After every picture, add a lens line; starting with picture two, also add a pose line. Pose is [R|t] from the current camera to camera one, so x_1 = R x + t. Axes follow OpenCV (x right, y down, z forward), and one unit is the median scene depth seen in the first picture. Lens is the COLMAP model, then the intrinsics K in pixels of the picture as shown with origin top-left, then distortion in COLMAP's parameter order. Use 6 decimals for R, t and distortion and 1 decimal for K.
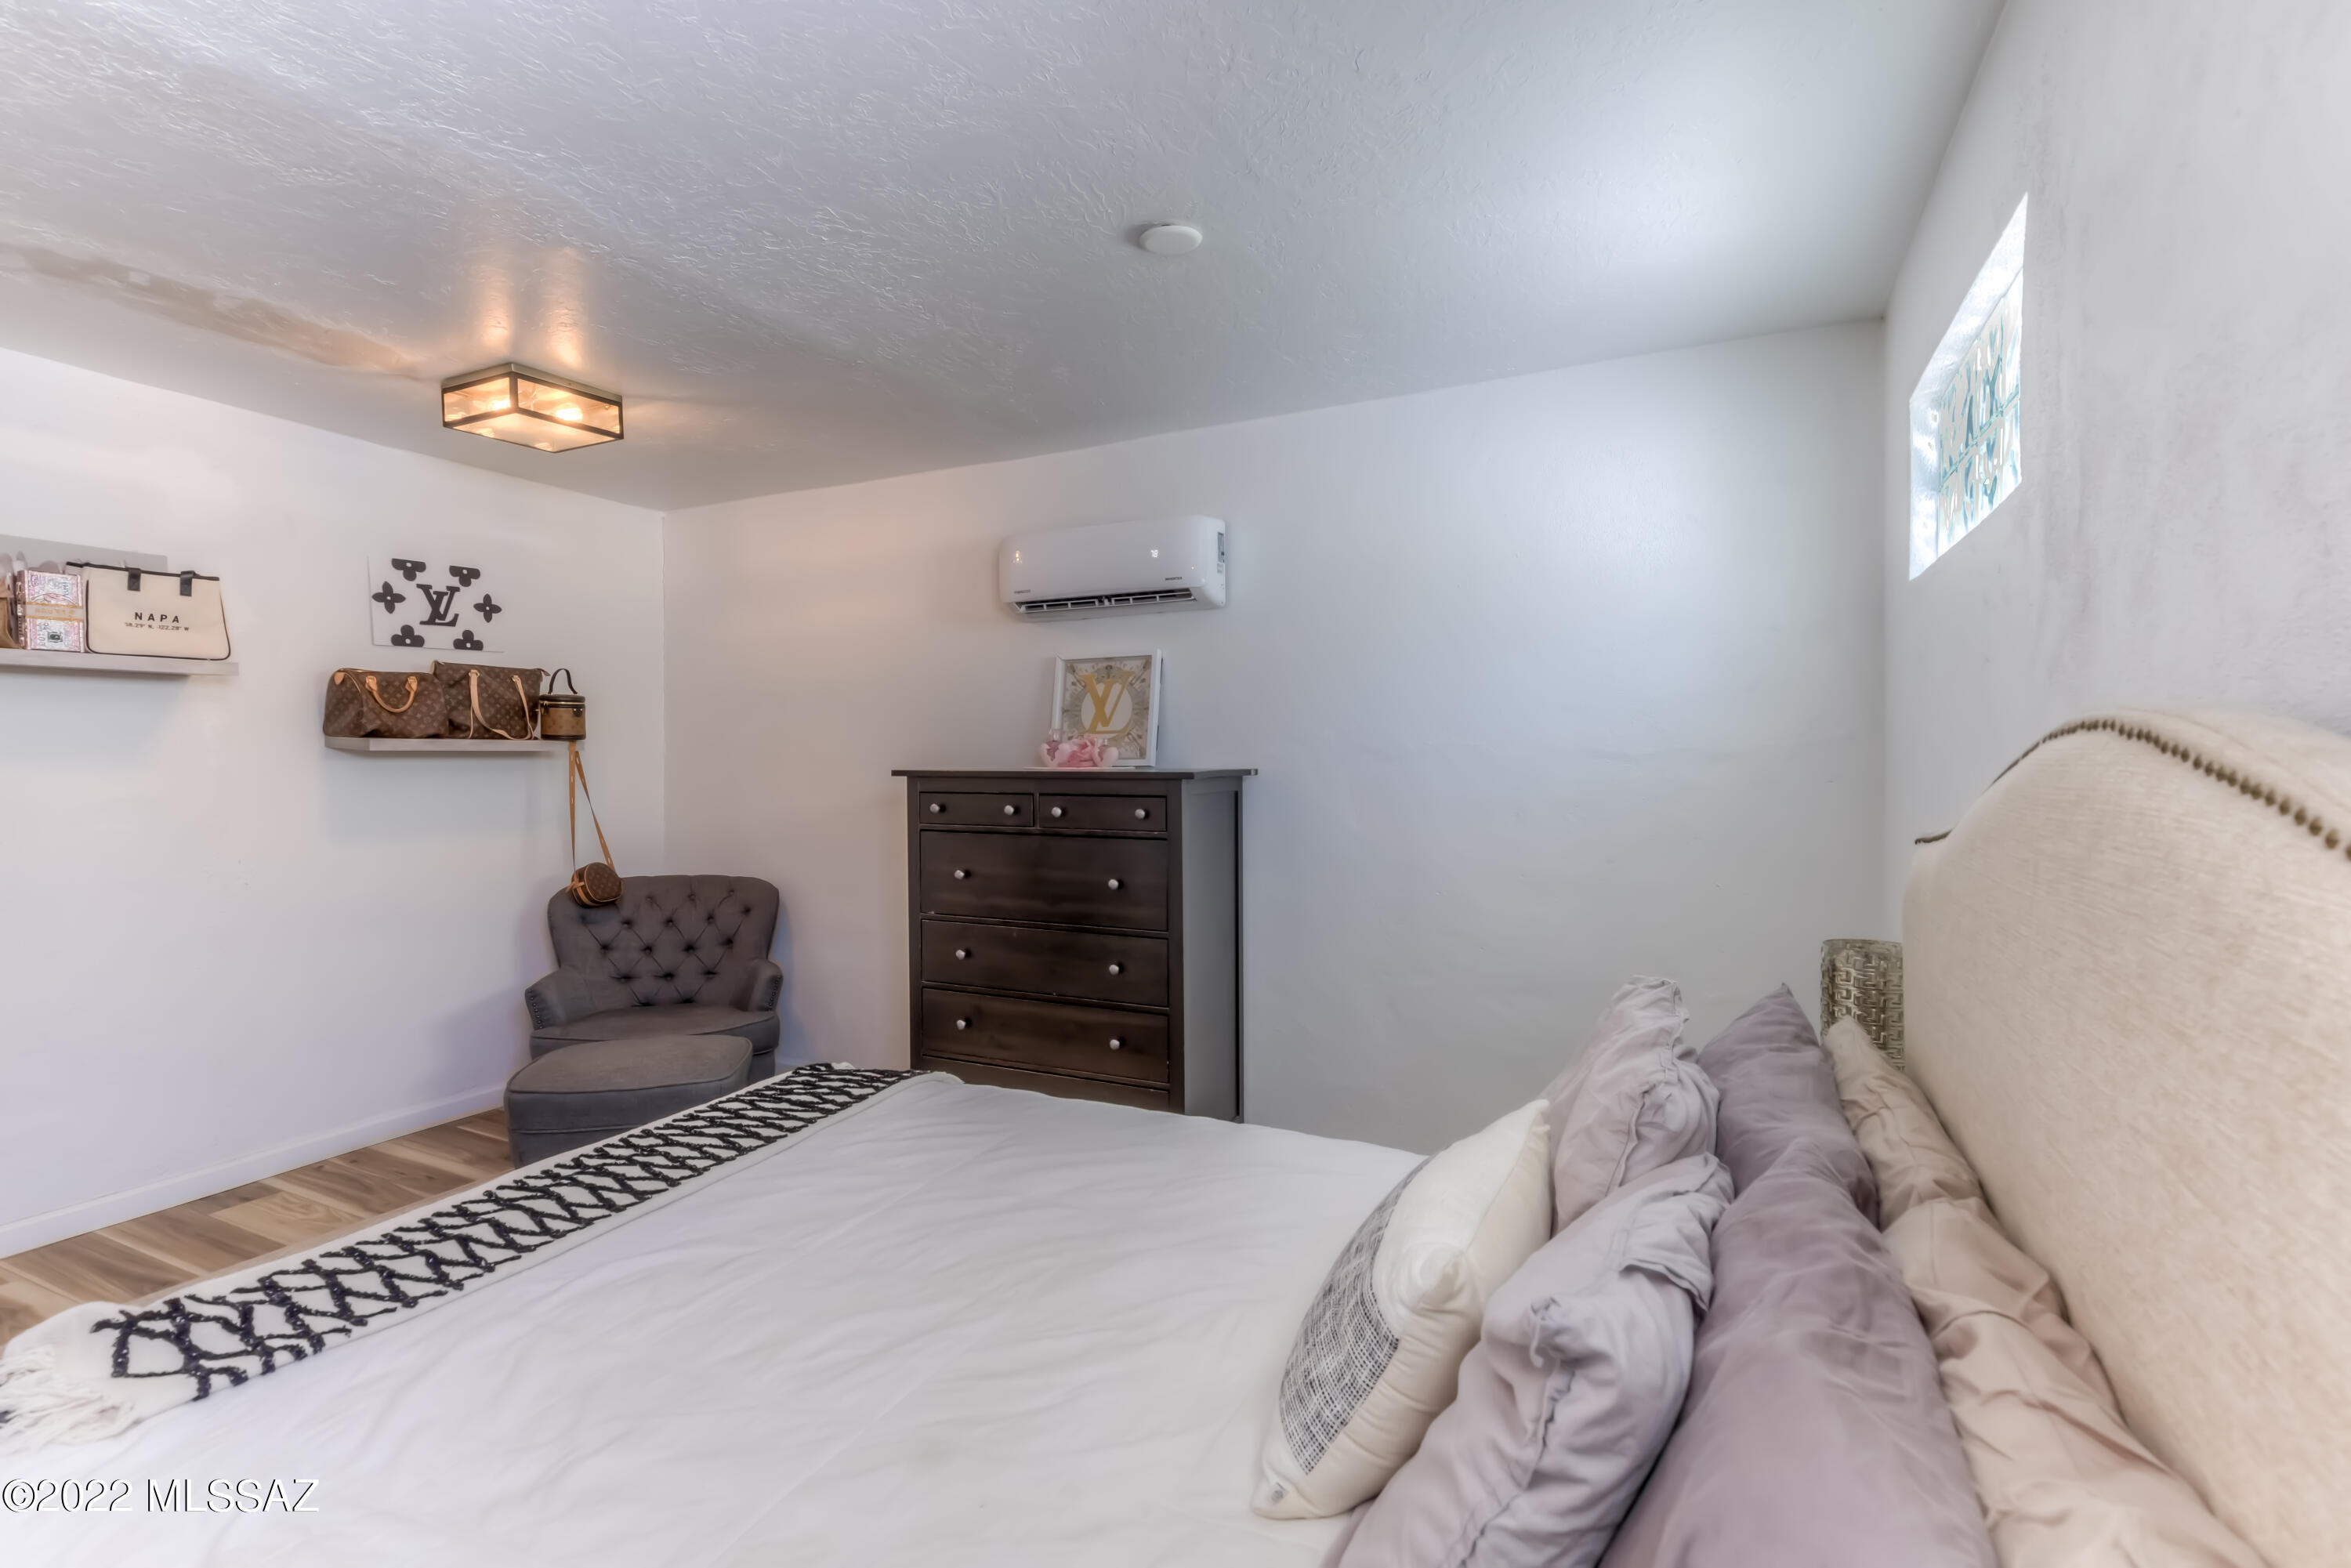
lens RADIAL K [[1081.5, 0, 1134.2], [0, 1081.5, 779.9], [0, 0, 1]] dist [0.025265, 0.000372]
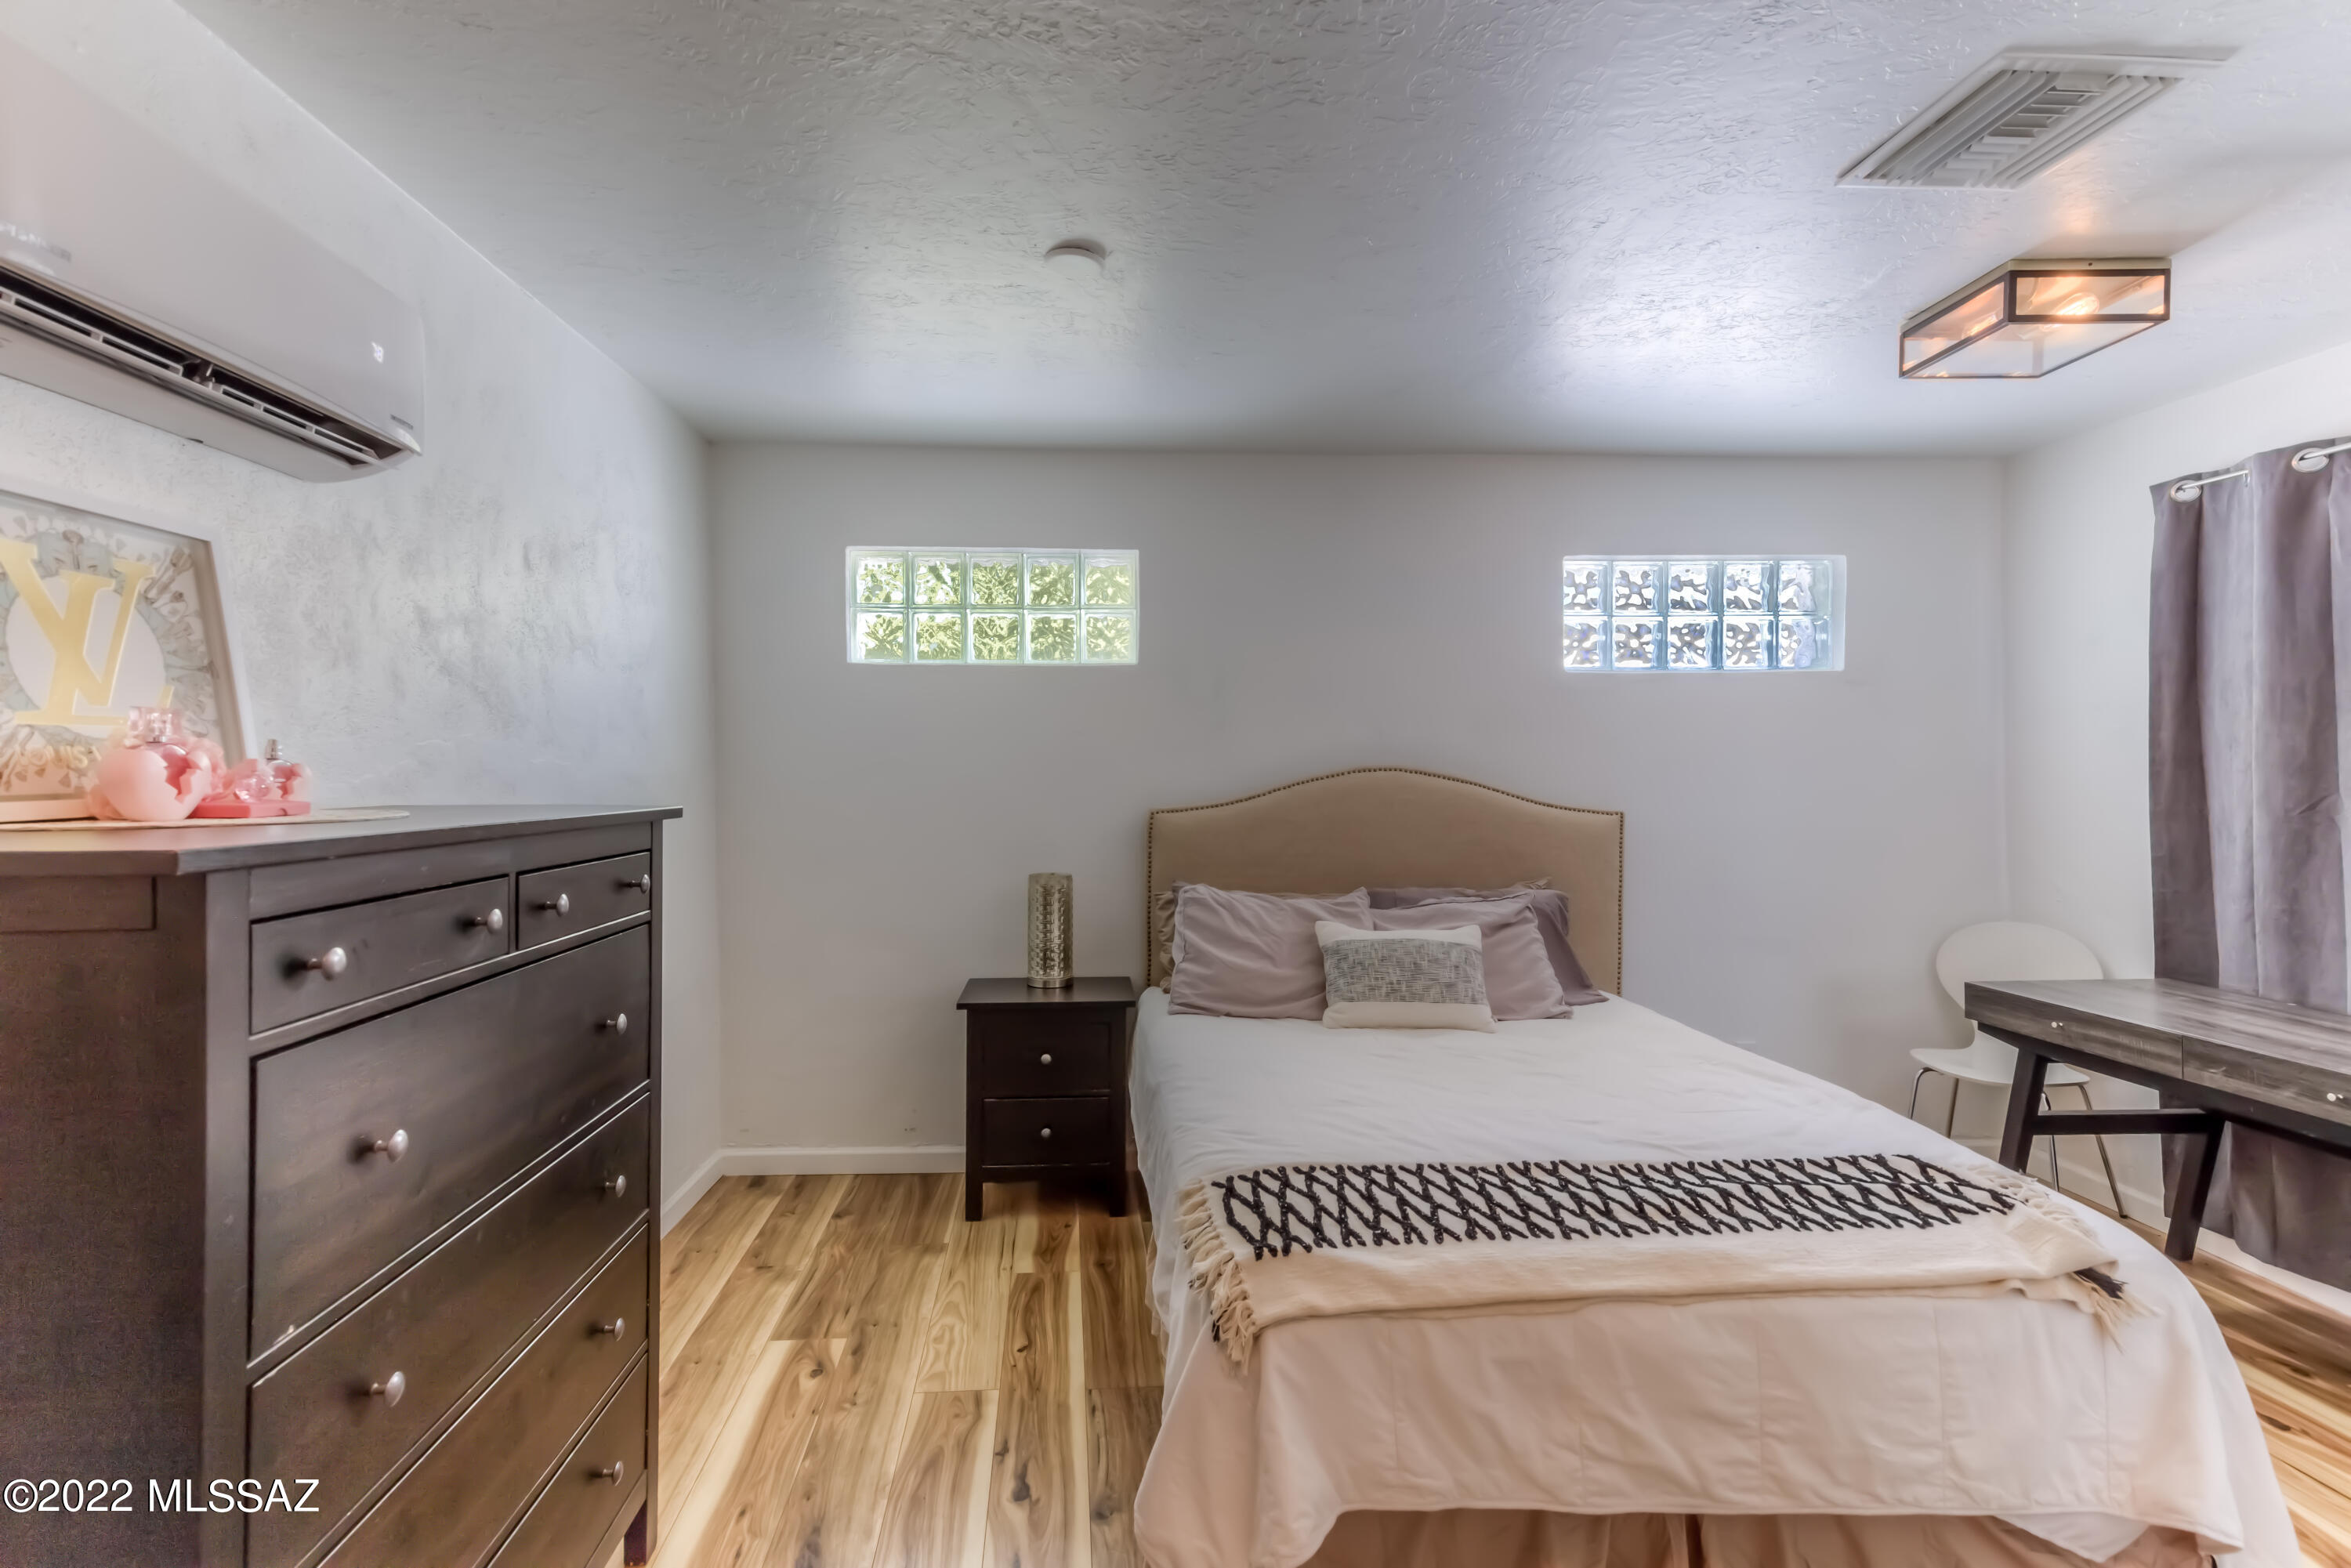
lens RADIAL K [[1112.5, 0, 1169.0], [0, 1112.5, 773.5], [0, 0, 1]] dist [0.000803, 0.000265]
pose [[-0.522891, -0.001369, 0.852398, -0.587864], [0.018589, 0.999743, 0.013009, -0.026041], [-0.852197, 0.022648, -0.522731, 0.983189]]
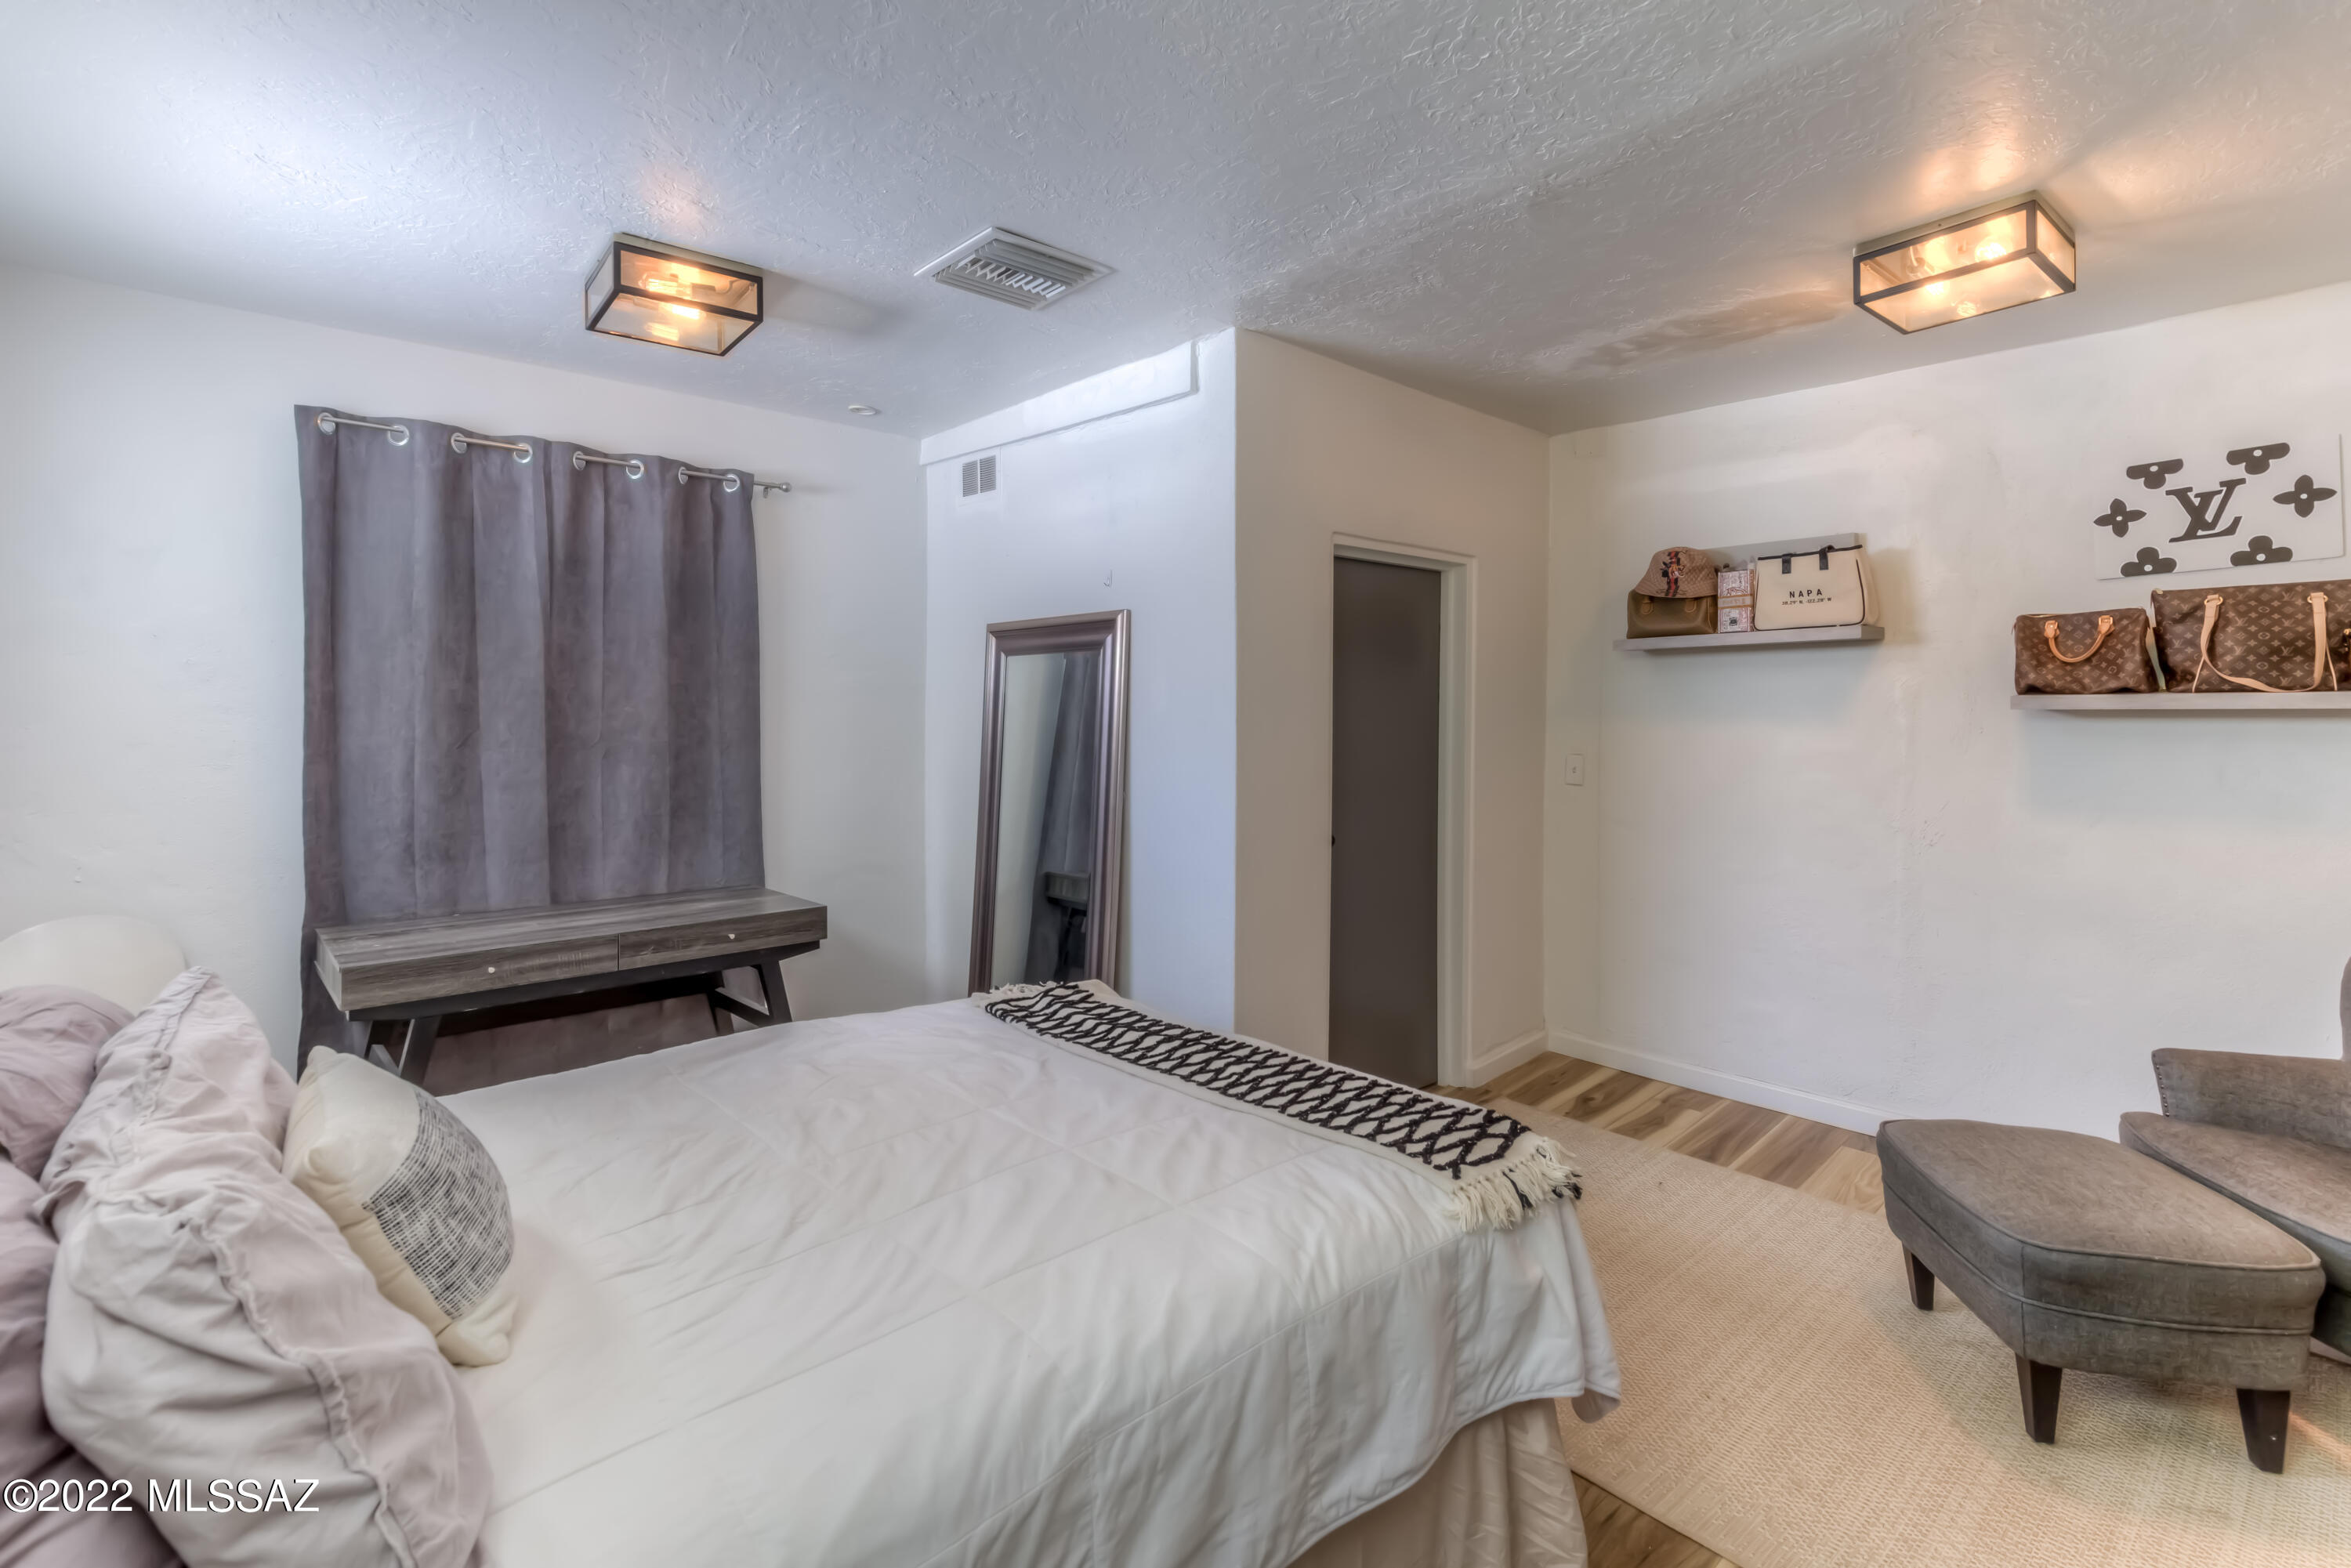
lens RADIAL K [[1073.6, 0, 1168.7], [0, 1073.6, 726.0], [0, 0, 1]] dist [0.021992, 0.000349]
pose [[-0.353246, 0.014711, -0.935415, 0.355247], [-0.019589, 0.999541, 0.023117, -0.022166], [0.935325, 0.026490, -0.352796, 0.724430]]
